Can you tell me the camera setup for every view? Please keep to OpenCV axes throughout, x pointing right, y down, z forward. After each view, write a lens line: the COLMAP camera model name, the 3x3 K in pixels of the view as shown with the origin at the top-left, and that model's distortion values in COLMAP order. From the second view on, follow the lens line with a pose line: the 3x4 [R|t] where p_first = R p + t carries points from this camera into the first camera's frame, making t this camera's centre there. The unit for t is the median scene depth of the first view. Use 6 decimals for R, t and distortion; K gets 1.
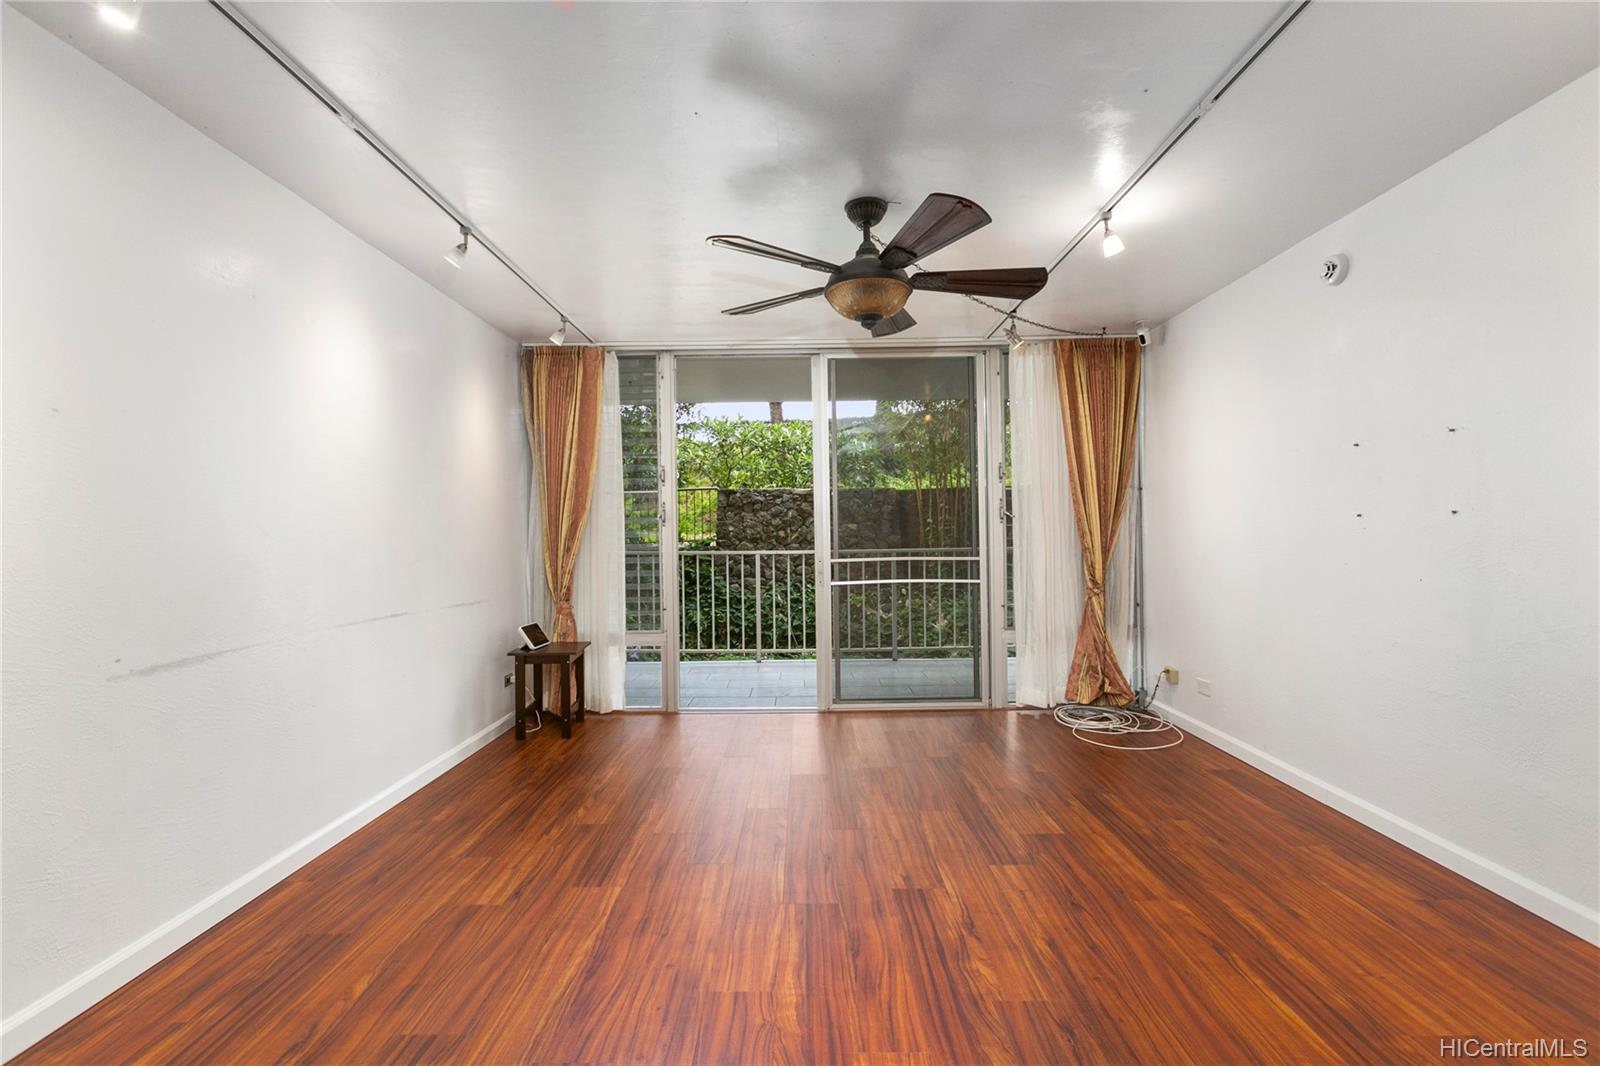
lens RADIAL K [[701.5, 0, 806.8], [0, 701.5, 528.3], [0, 0, 1]] dist [0.001244, 0.000070]
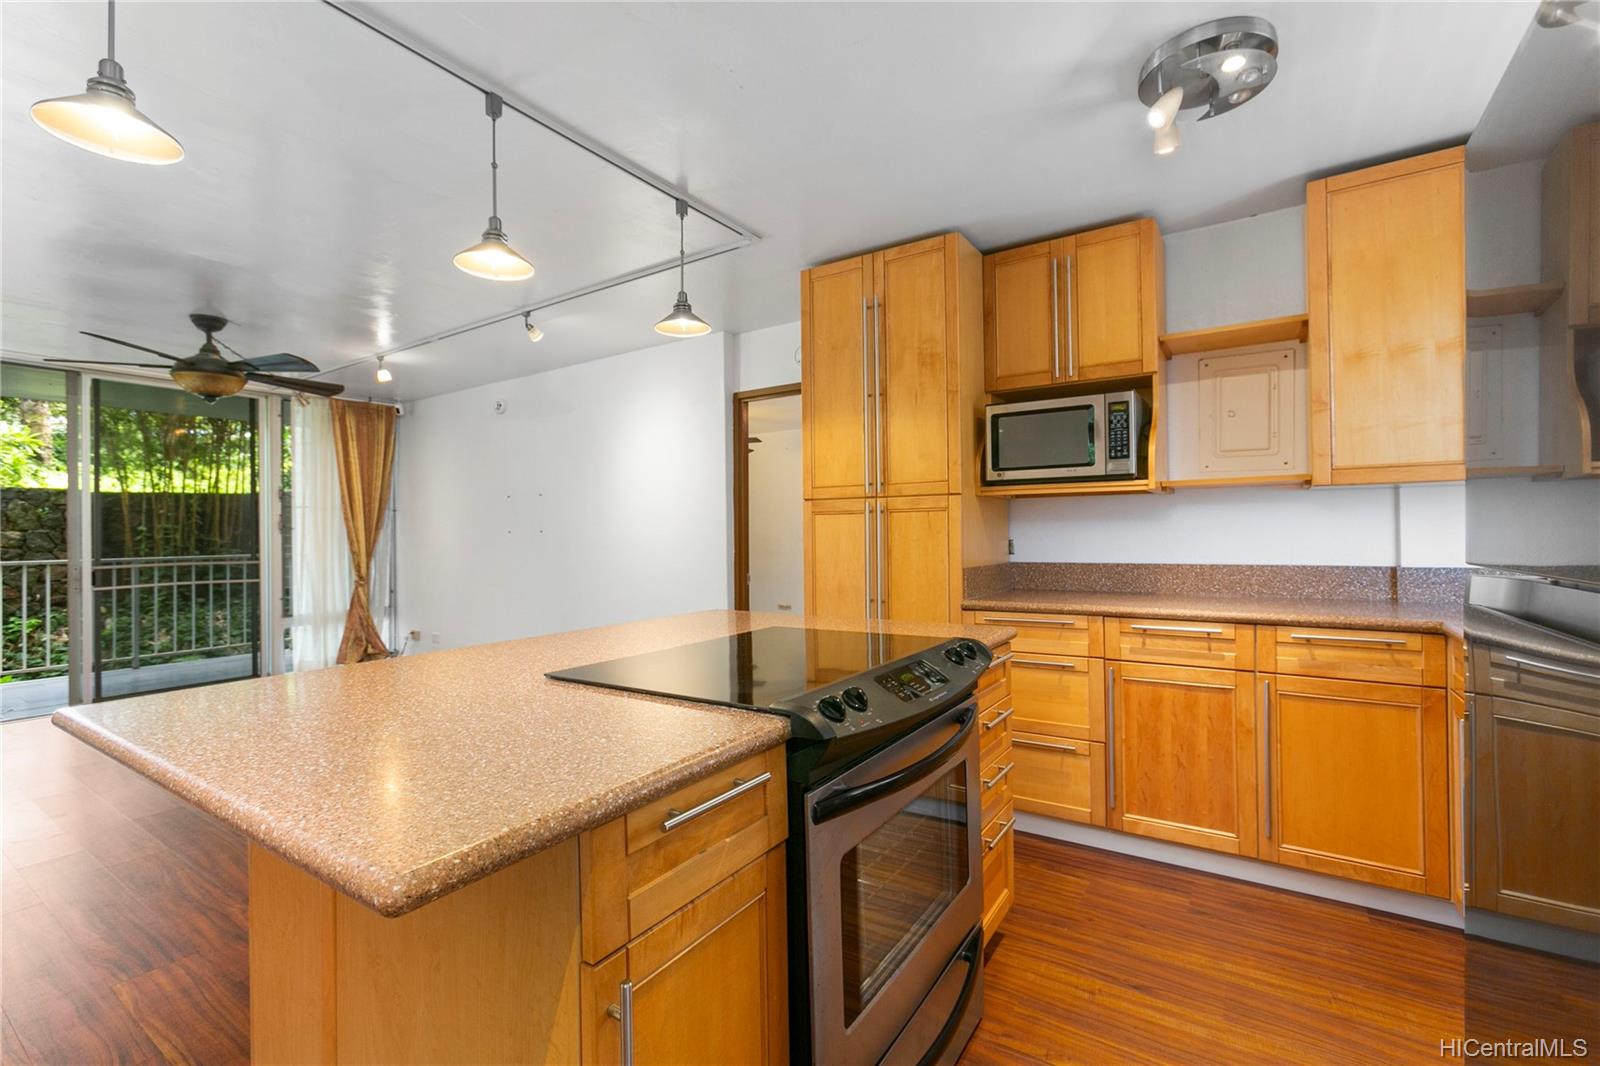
lens RADIAL K [[701.5, 0, 806.8], [0, 701.5, 528.3], [0, 0, 1]] dist [0.001244, 0.000070]
pose [[0.549639, 0.010990, 0.835330, -0.264614], [-0.001512, 0.999925, -0.012160, -0.003350], [-0.835401, 0.005420, 0.549614, -0.501349]]
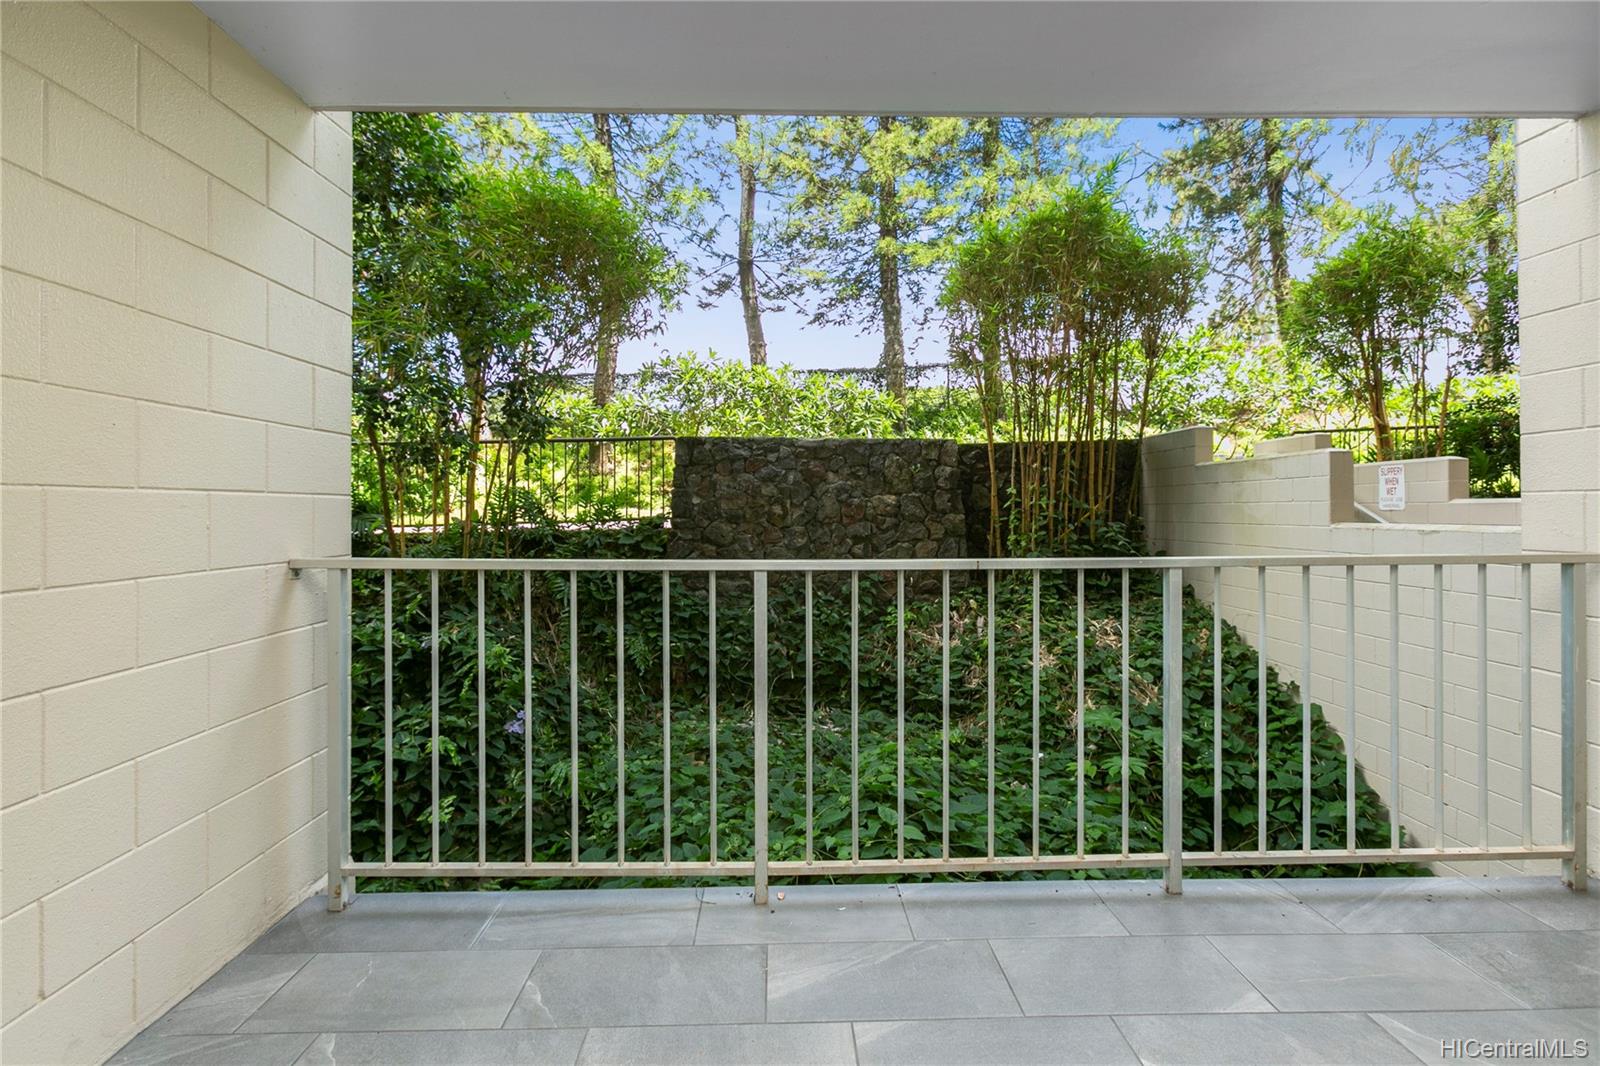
lens RADIAL K [[701.5, 0, 806.8], [0, 701.5, 528.3], [0, 0, 1]] dist [0.001244, 0.000070]
pose [[0.999244, 0.006759, 0.038283, -0.081408], [-0.007992, 0.999452, 0.032127, 0.010155], [-0.038045, -0.032408, 0.998750, 0.910923]]
